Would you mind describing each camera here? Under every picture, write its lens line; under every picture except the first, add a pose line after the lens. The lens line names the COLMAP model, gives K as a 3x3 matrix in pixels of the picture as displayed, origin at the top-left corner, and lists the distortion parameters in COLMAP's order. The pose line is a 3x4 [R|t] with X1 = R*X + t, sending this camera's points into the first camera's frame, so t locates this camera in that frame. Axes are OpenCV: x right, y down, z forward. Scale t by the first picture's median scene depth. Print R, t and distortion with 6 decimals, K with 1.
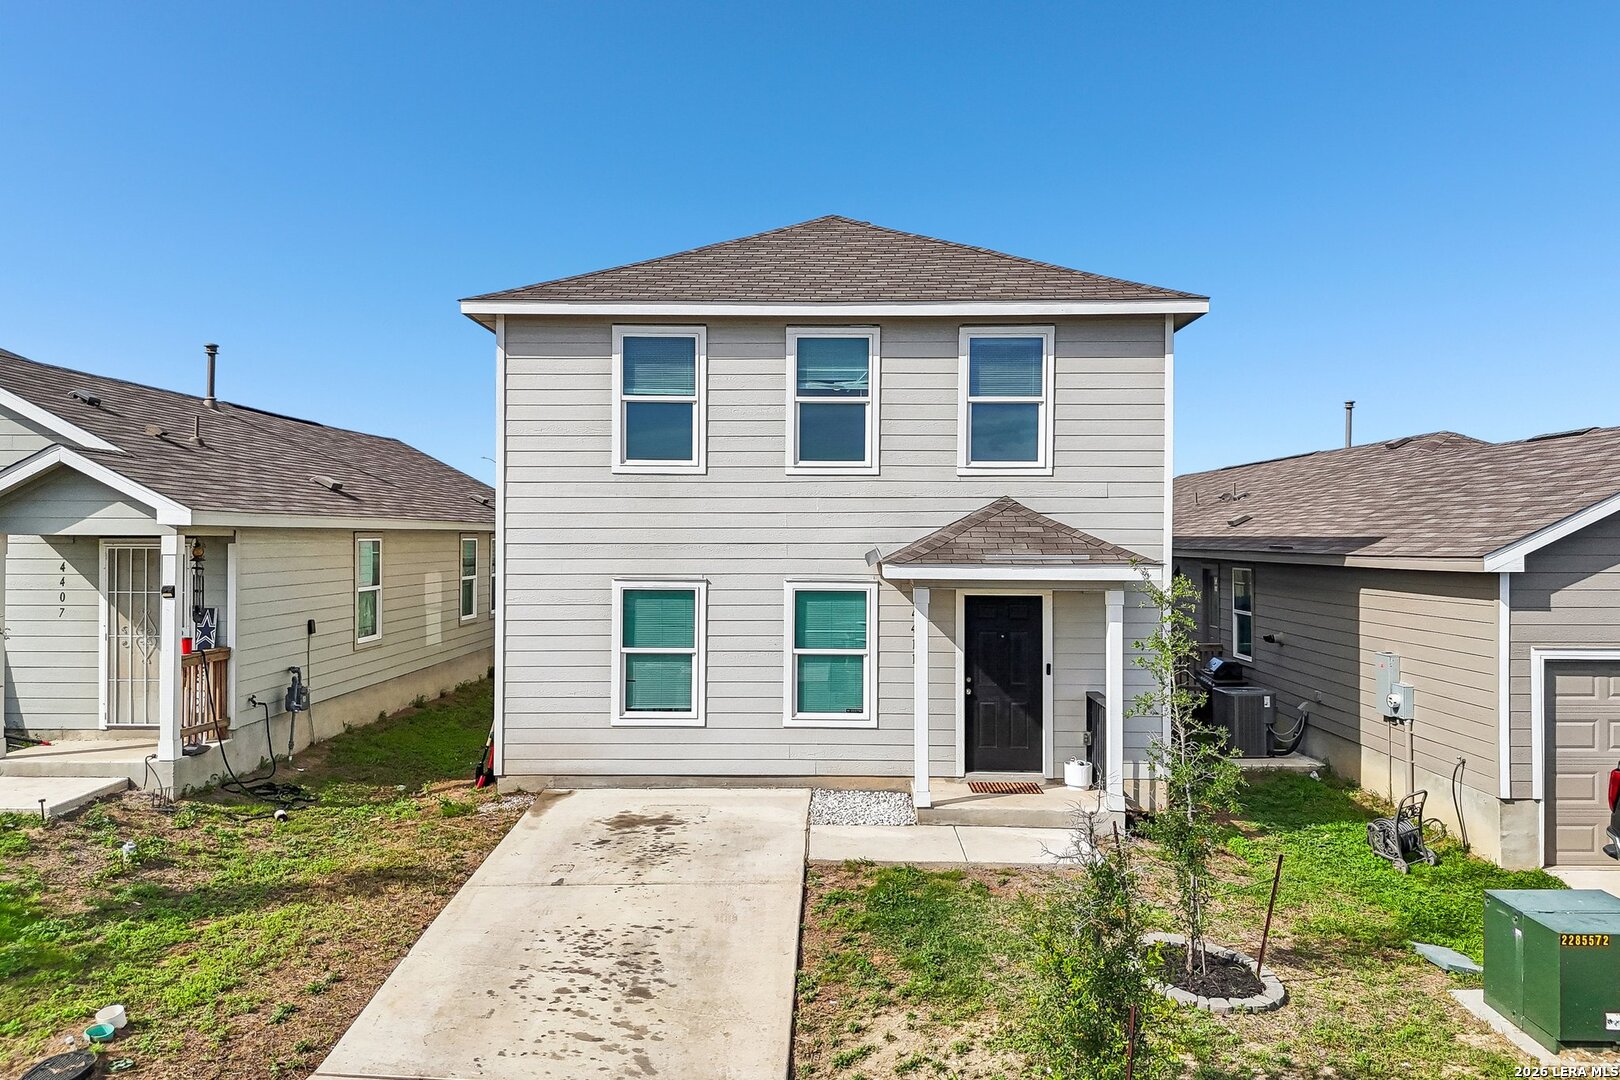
lens RADIAL K [[1197.3, 0, 810.0], [0, 1197.3, 540.0], [0, 0, 1]] dist [0.080495, -0.097182]
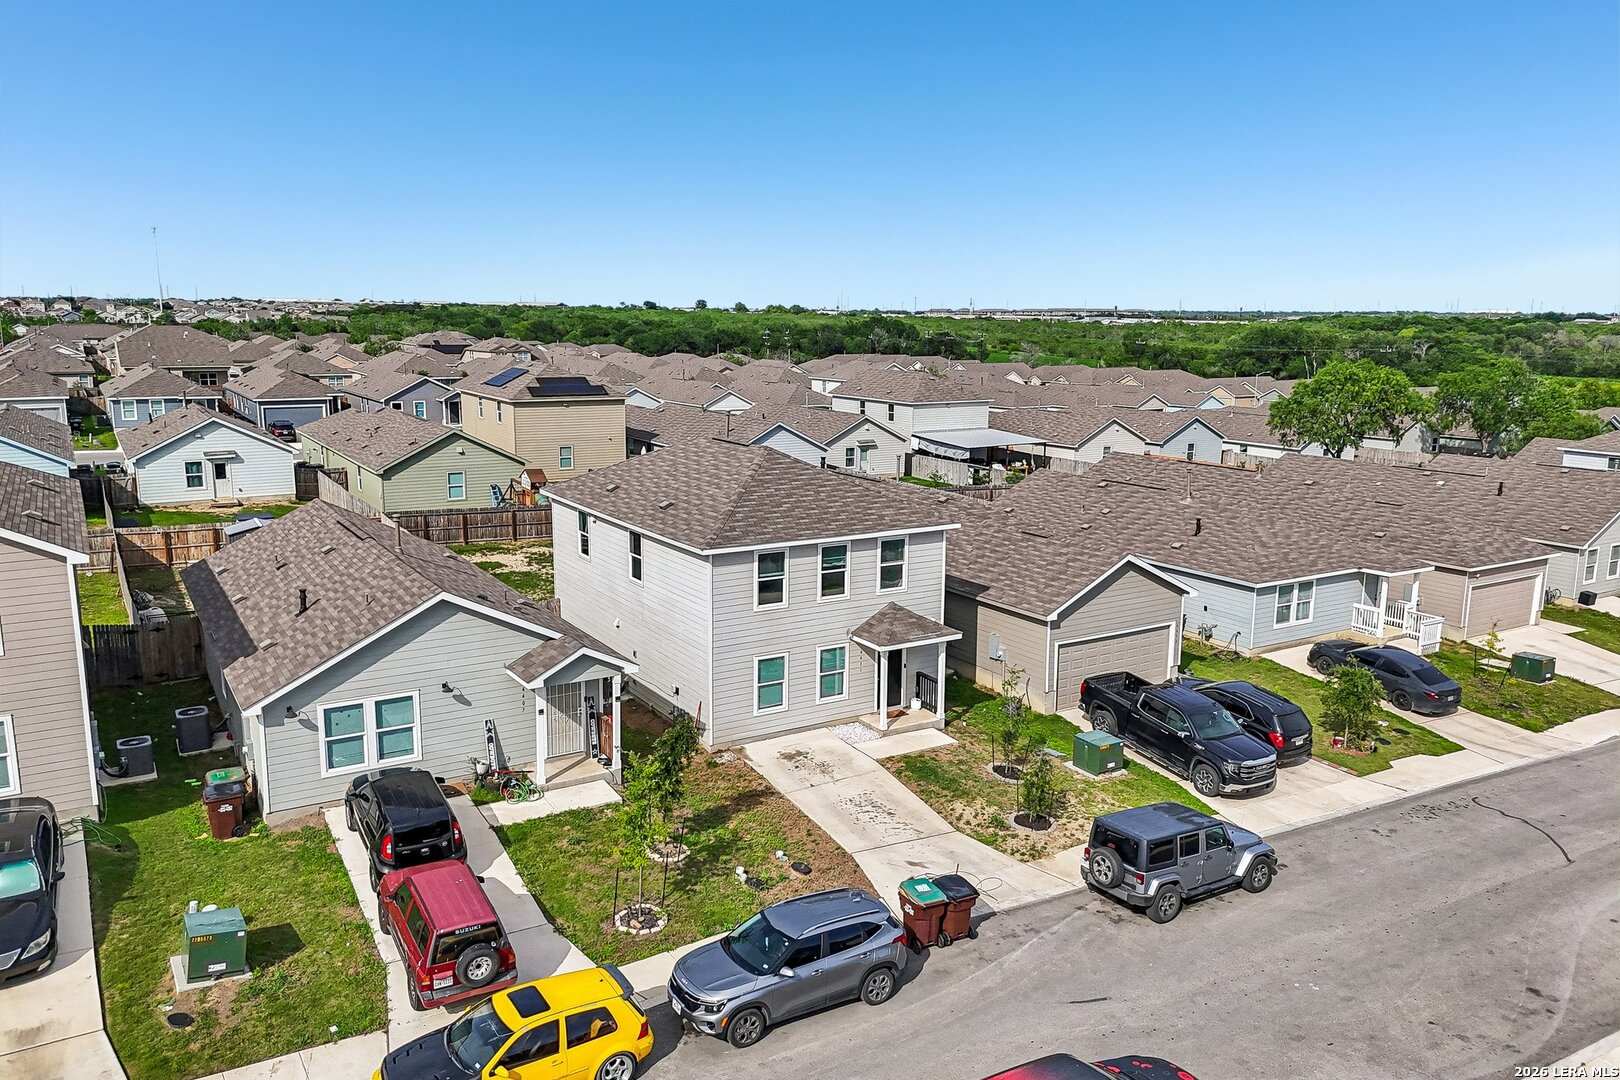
lens RADIAL K [[1197.3, 0, 810.0], [0, 1197.3, 540.0], [0, 0, 1]] dist [0.080495, -0.097182]
pose [[0.837626, -0.097543, 0.537464, -1.309286], [-0.004631, 0.982624, 0.185551, -0.624785], [-0.546224, -0.157912, 0.822620, -0.940139]]
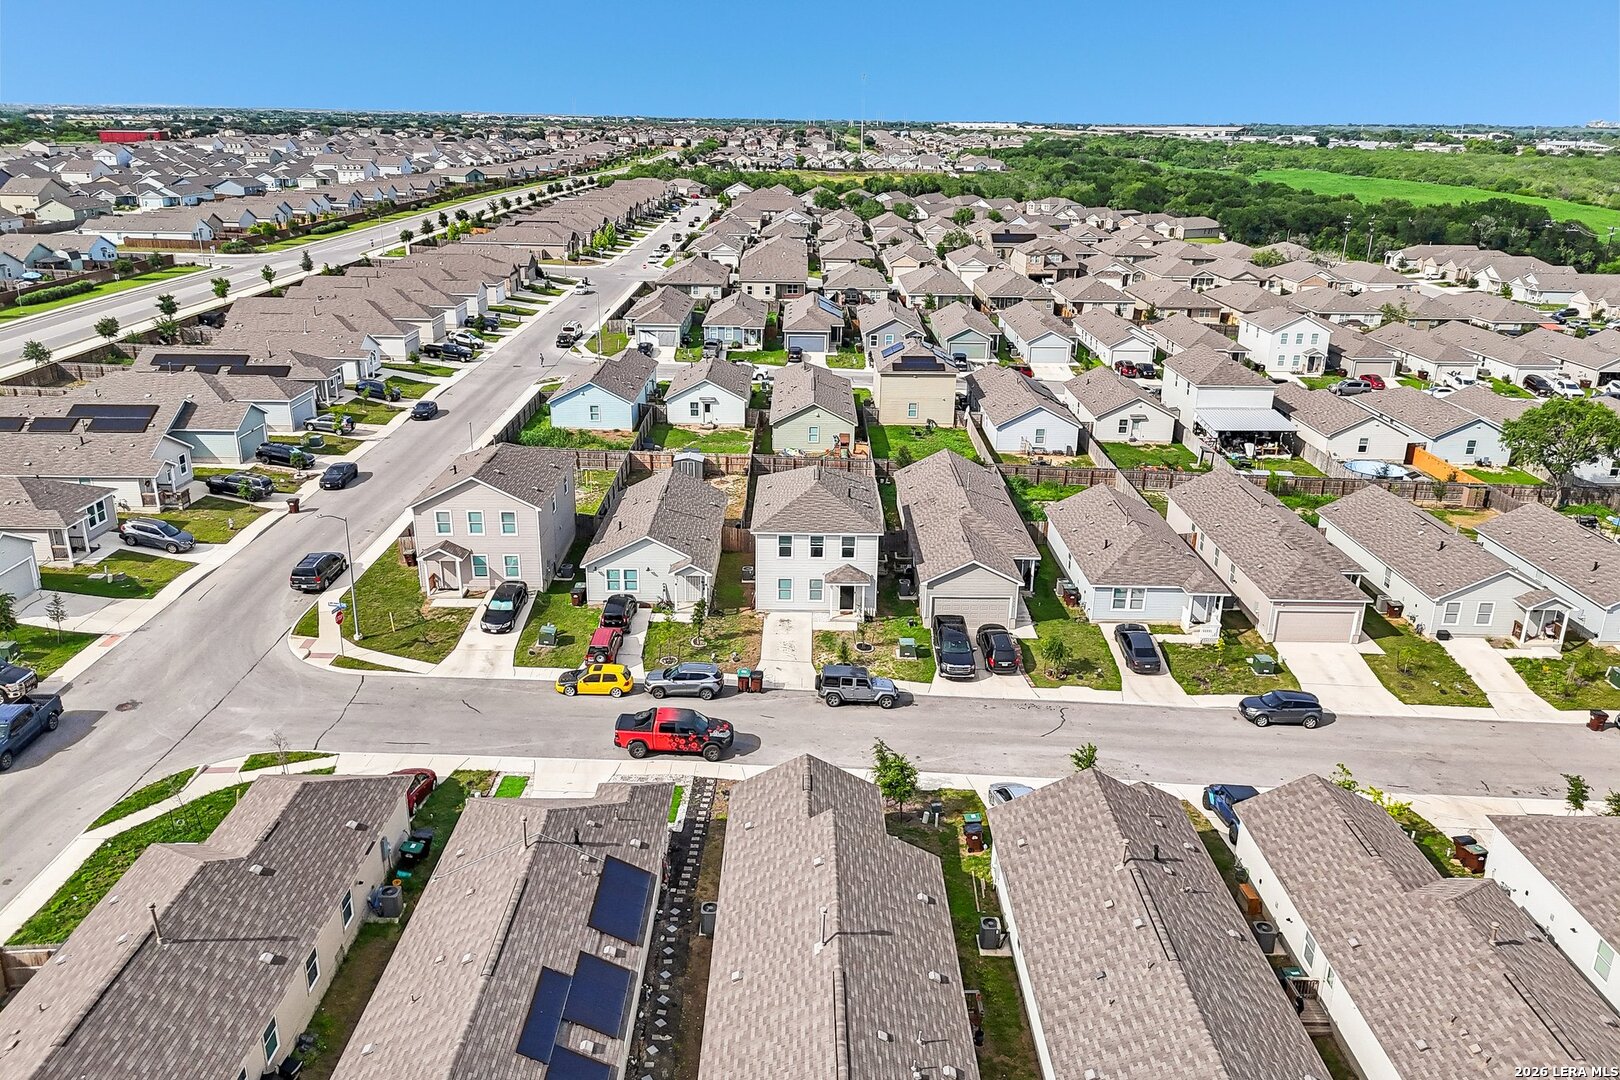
lens RADIAL K [[1197.3, 0, 810.0], [0, 1197.3, 540.0], [0, 0, 1]] dist [0.080495, -0.097182]
pose [[0.999520, -0.000387, 0.030967, -0.183187], [-0.009891, 0.943560, 0.331054, -1.964108], [-0.029347, -0.331202, 0.943103, -4.163304]]
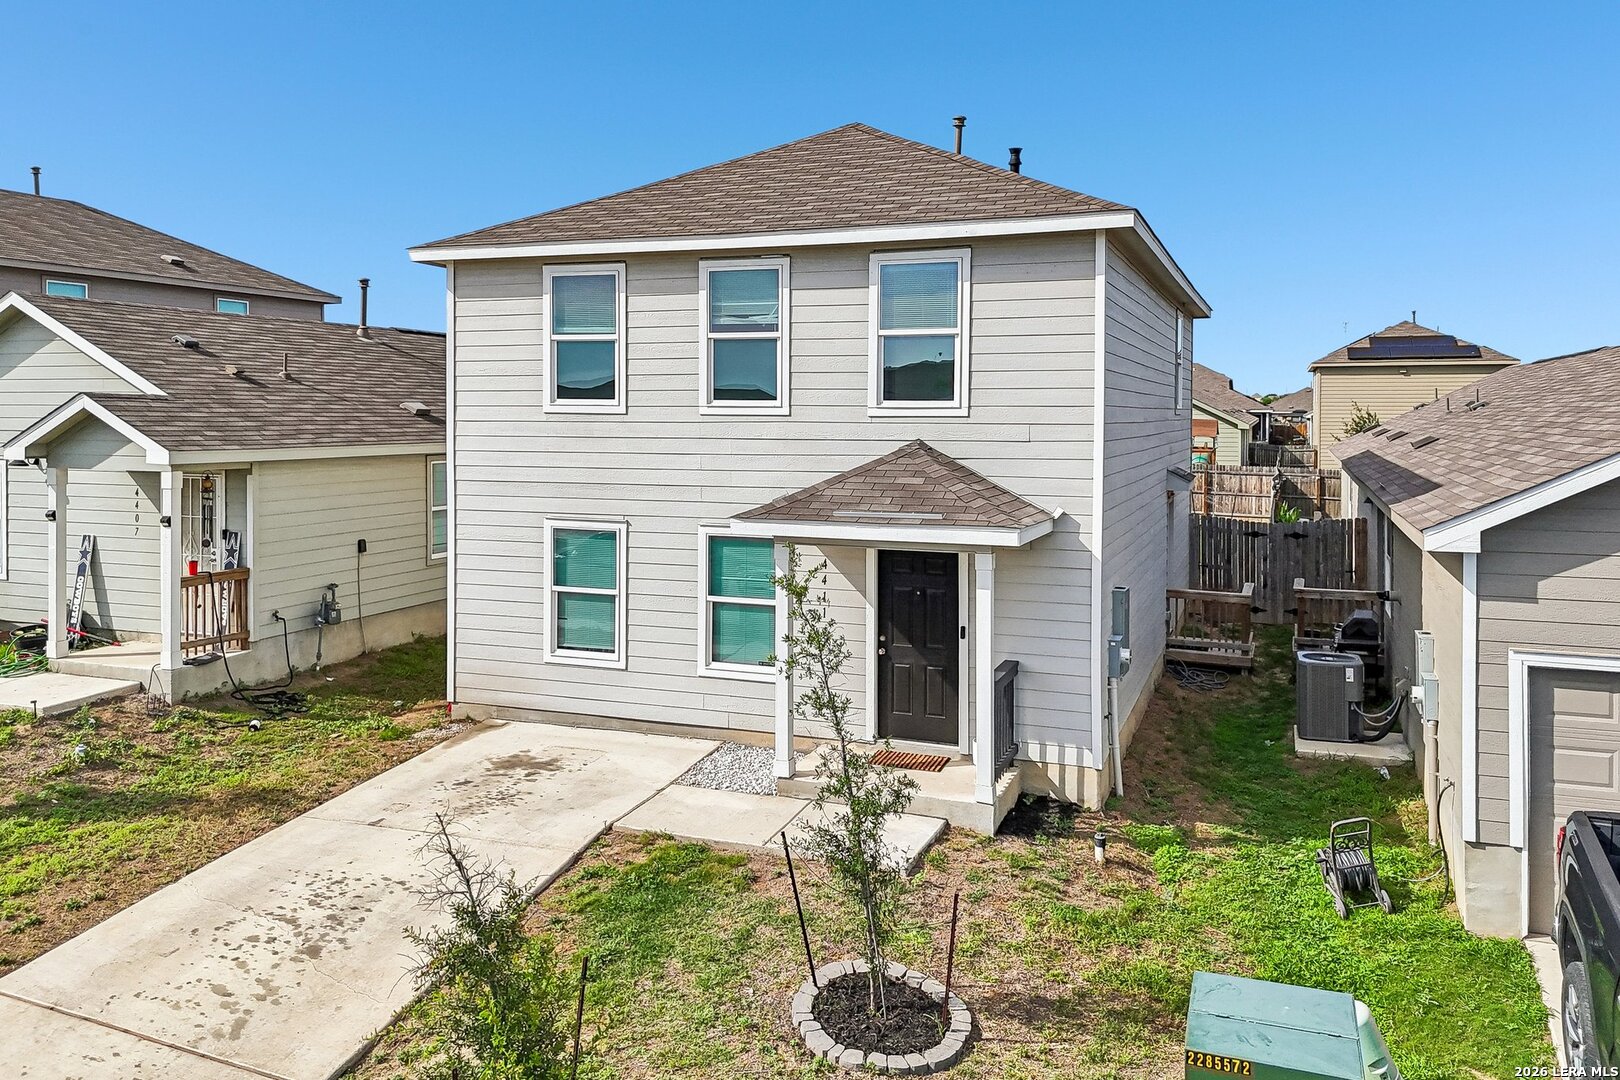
lens RADIAL K [[1227.8, 0, 808.7], [0, 1227.8, 438.3], [0, 0, 1]] dist [0.032036, -0.008925]
pose [[0.942956, 0.008240, -0.332815, 0.391374], [-0.003703, 0.999891, 0.014266, -0.049854], [0.332896, -0.012220, 0.942884, 0.100789]]
